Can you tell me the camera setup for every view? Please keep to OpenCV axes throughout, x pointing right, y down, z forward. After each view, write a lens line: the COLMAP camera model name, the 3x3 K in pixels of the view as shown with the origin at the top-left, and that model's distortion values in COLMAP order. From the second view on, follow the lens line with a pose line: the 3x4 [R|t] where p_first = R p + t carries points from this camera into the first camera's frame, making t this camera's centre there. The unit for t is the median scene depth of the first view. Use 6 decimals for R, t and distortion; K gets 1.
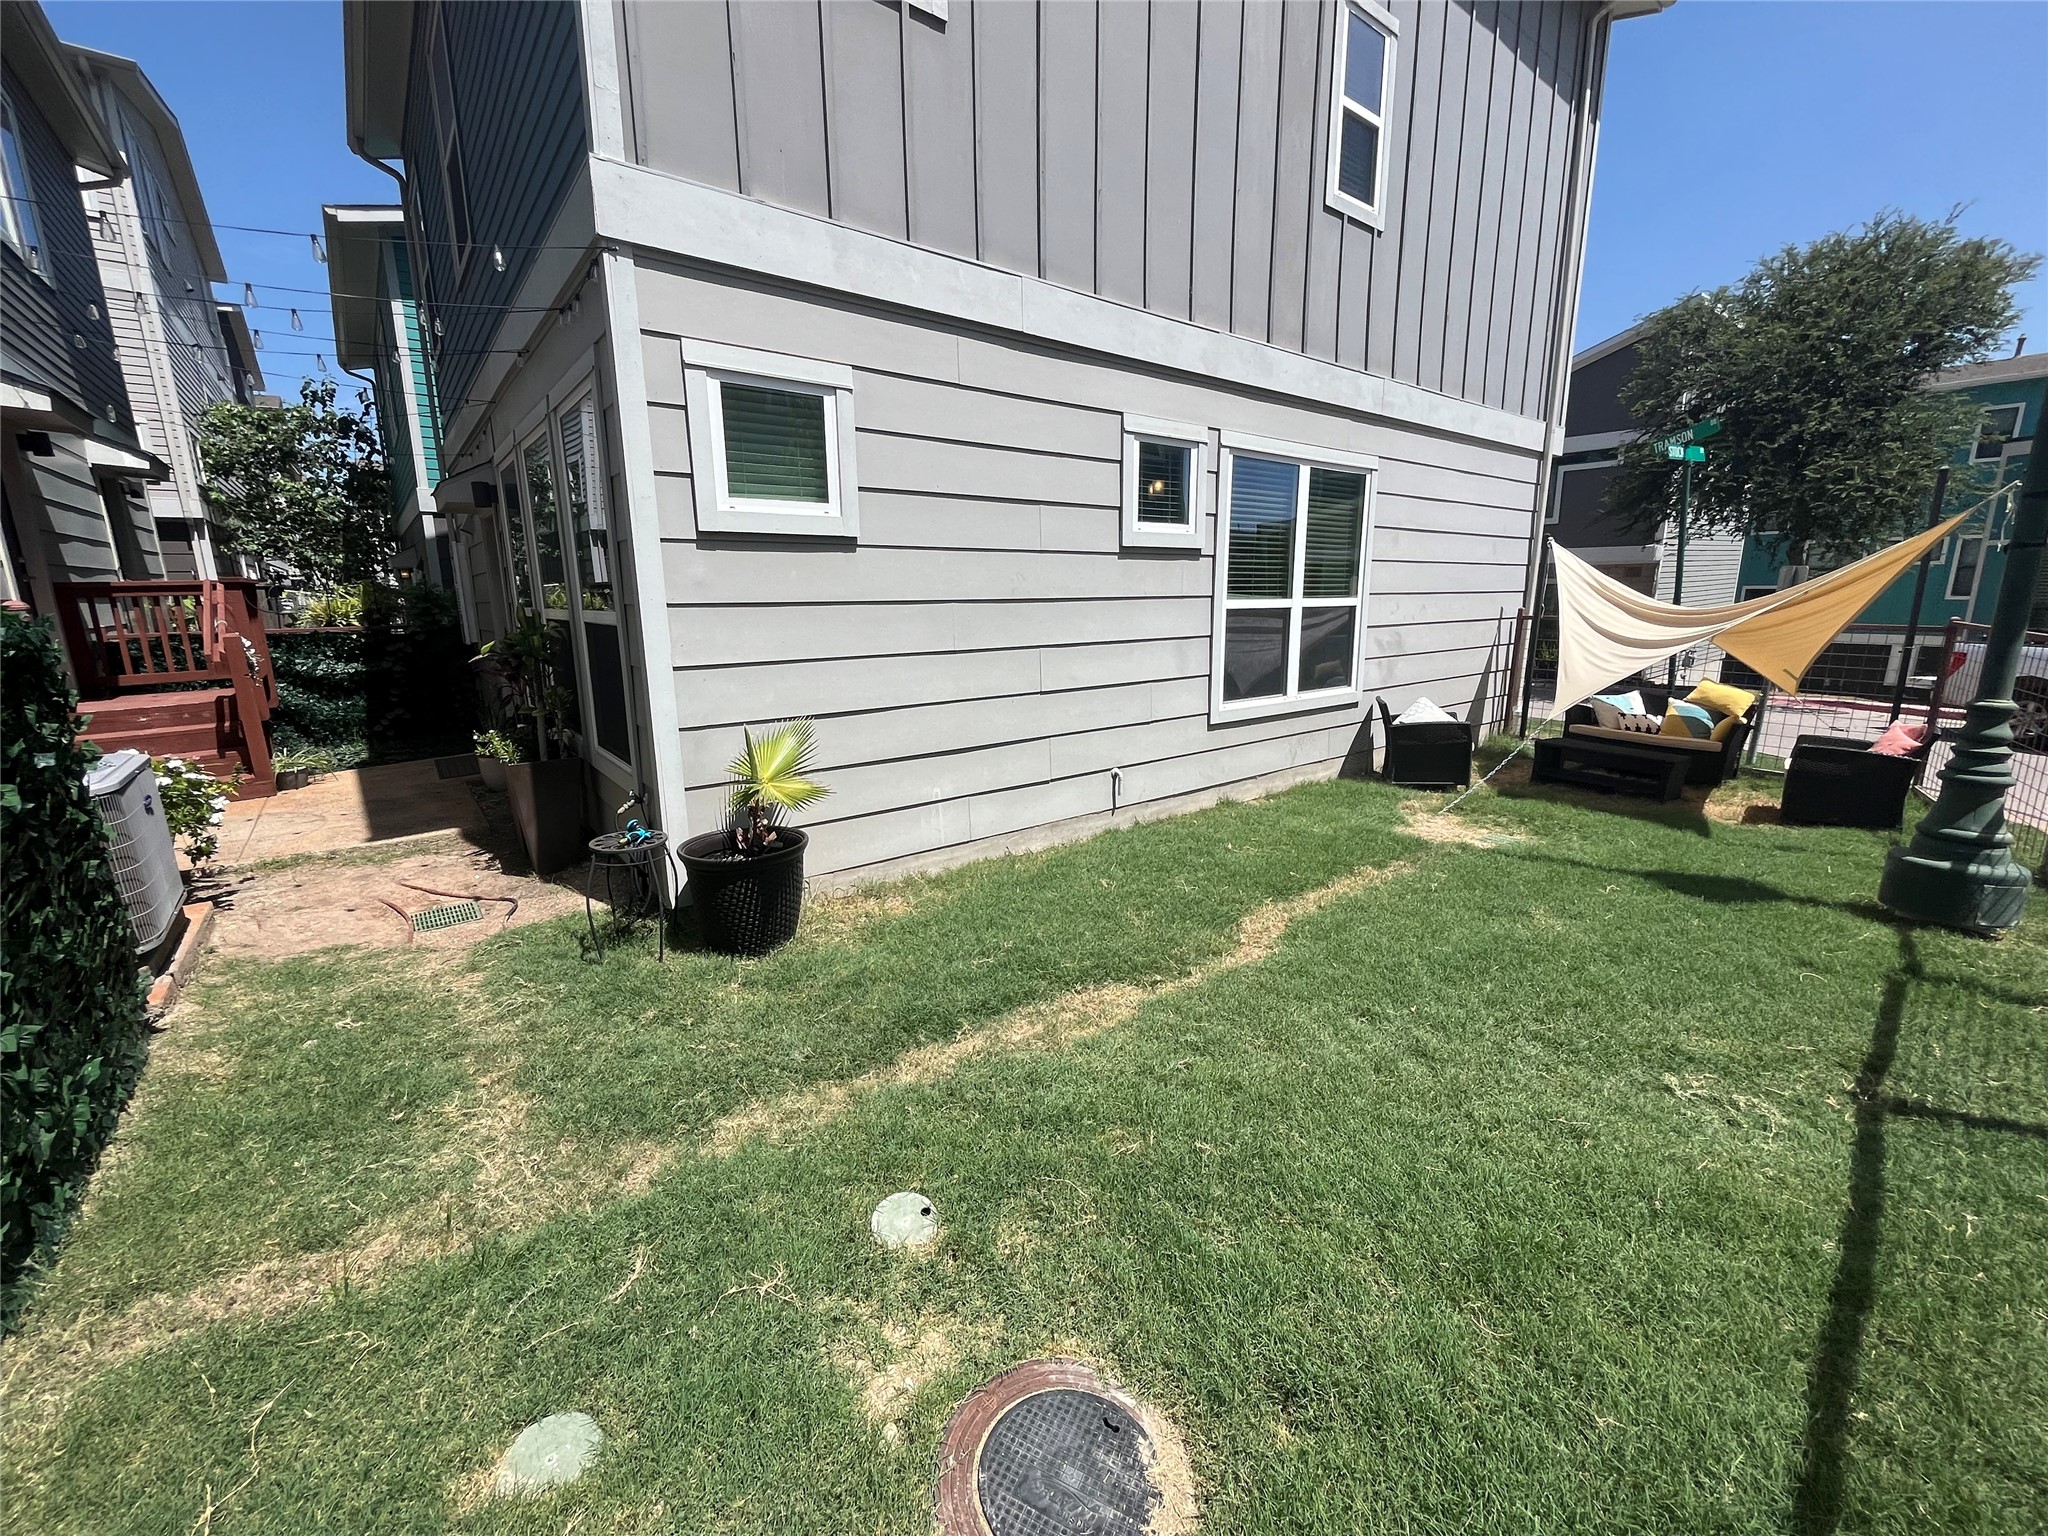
lens RADIAL K [[831.9, 0, 1027.1], [0, 831.9, 767.6], [0, 0, 1]] dist [-0.000252, 0.000027]
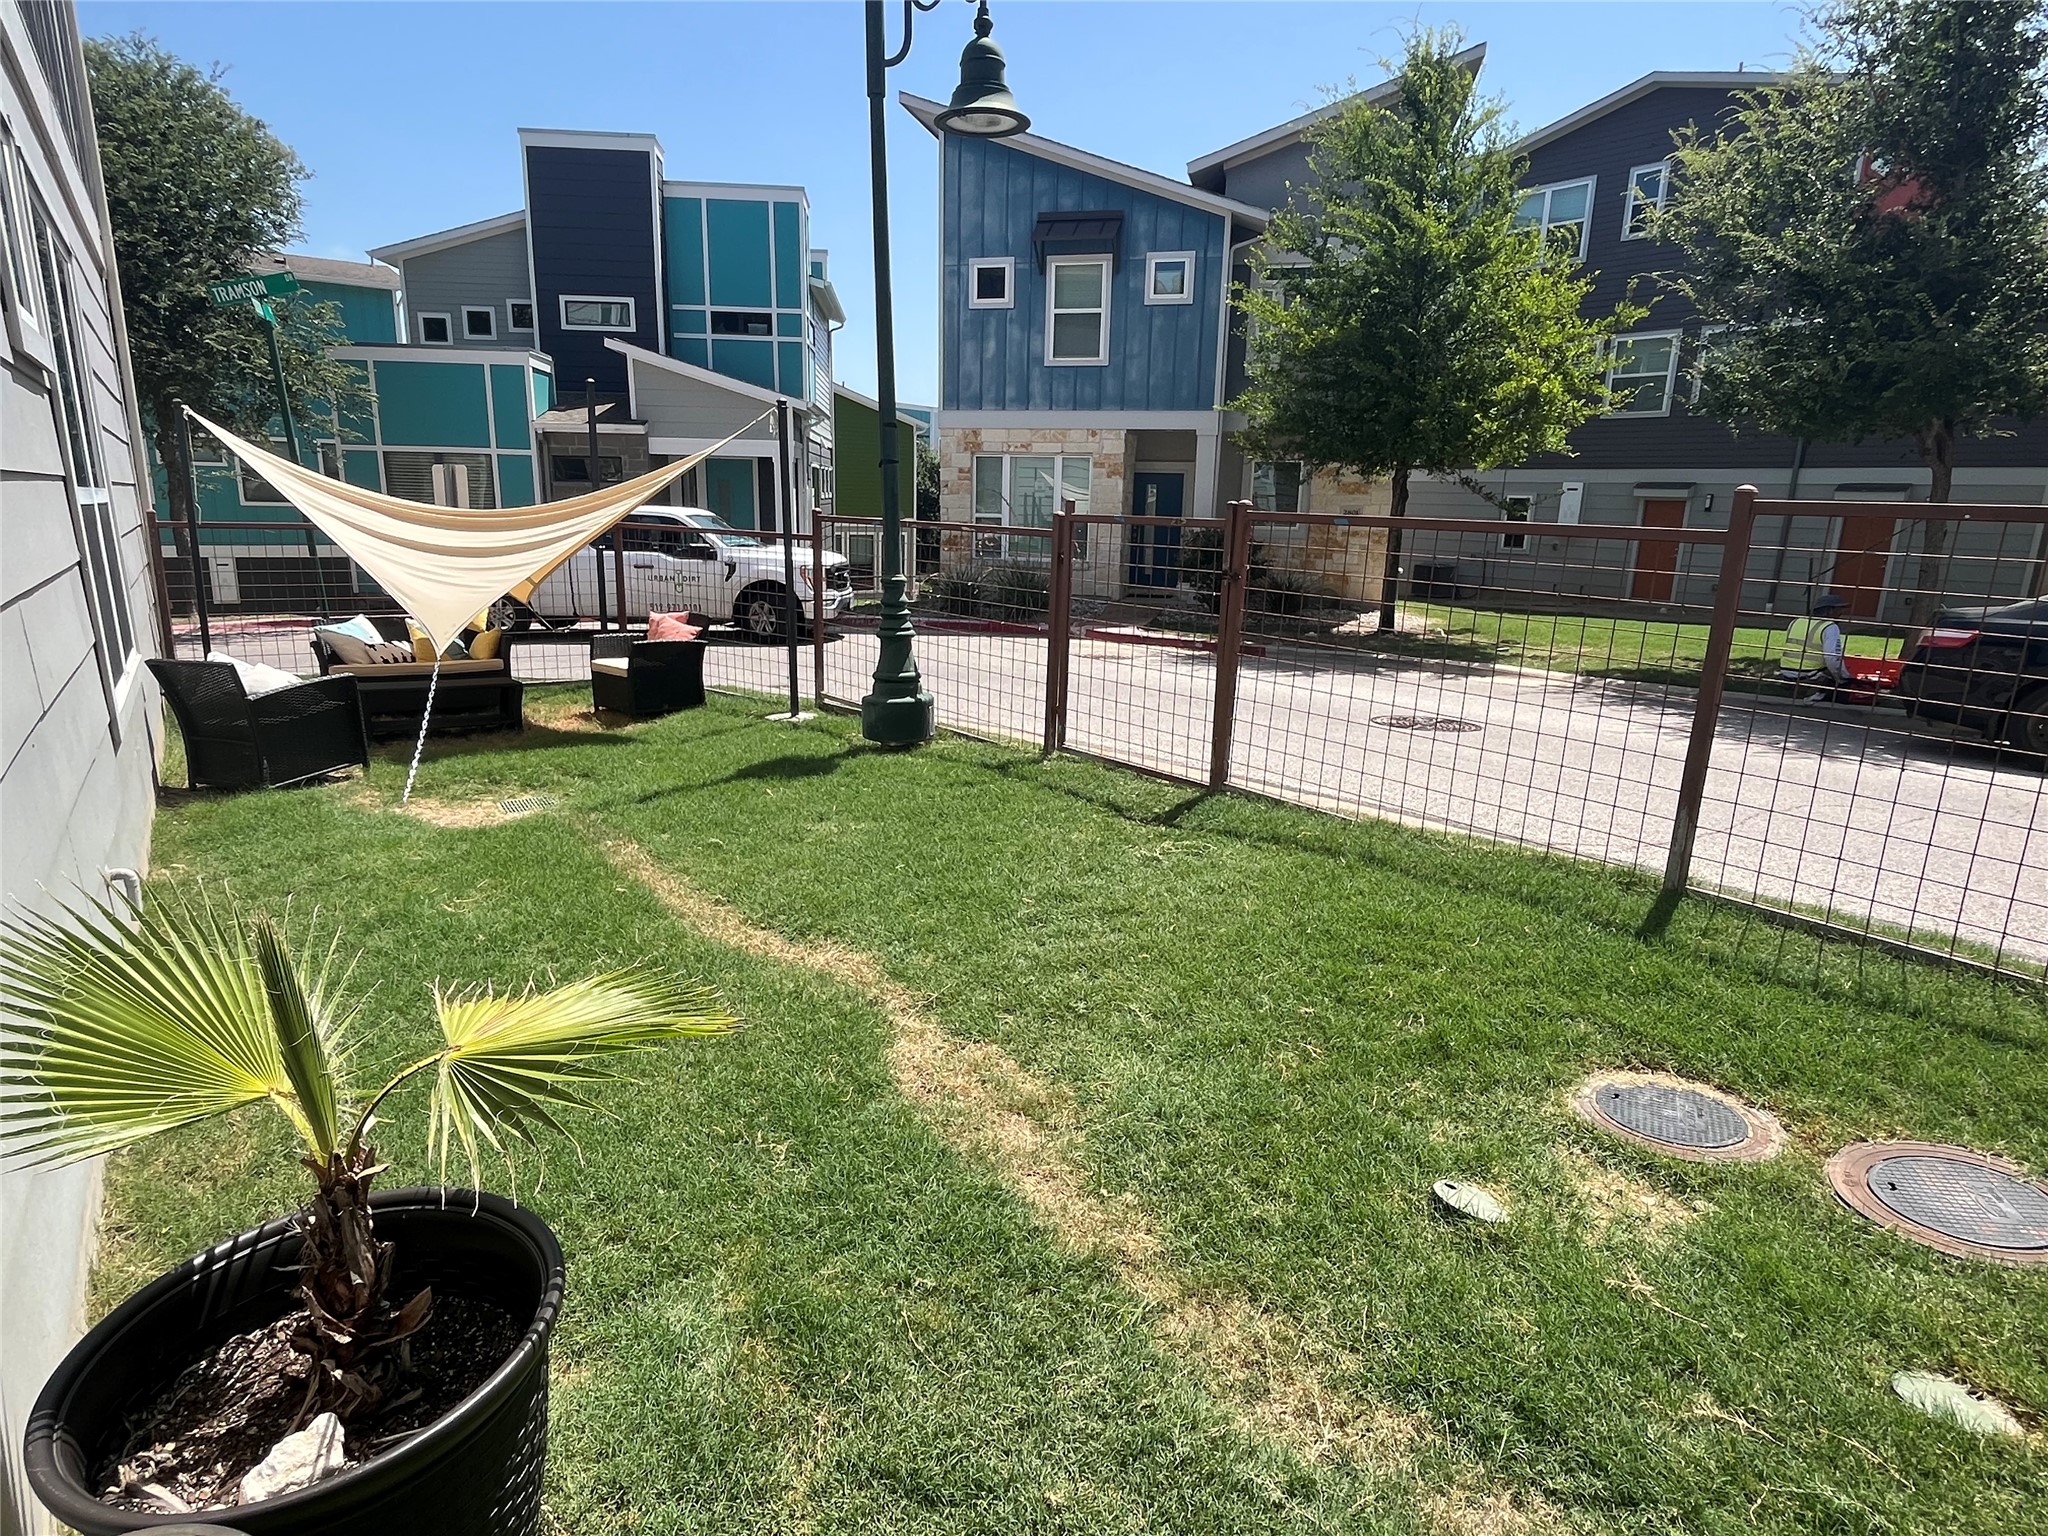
lens RADIAL K [[1085.2, 0, 1028.3], [0, 1085.2, 774.9], [0, 0, 1]] dist [-0.012937, -0.001589]
pose [[0.008708, -0.226203, 0.974041, -0.600114], [0.183144, 0.957962, 0.220832, -0.112283], [-0.983048, 0.176466, 0.049770, 0.688644]]
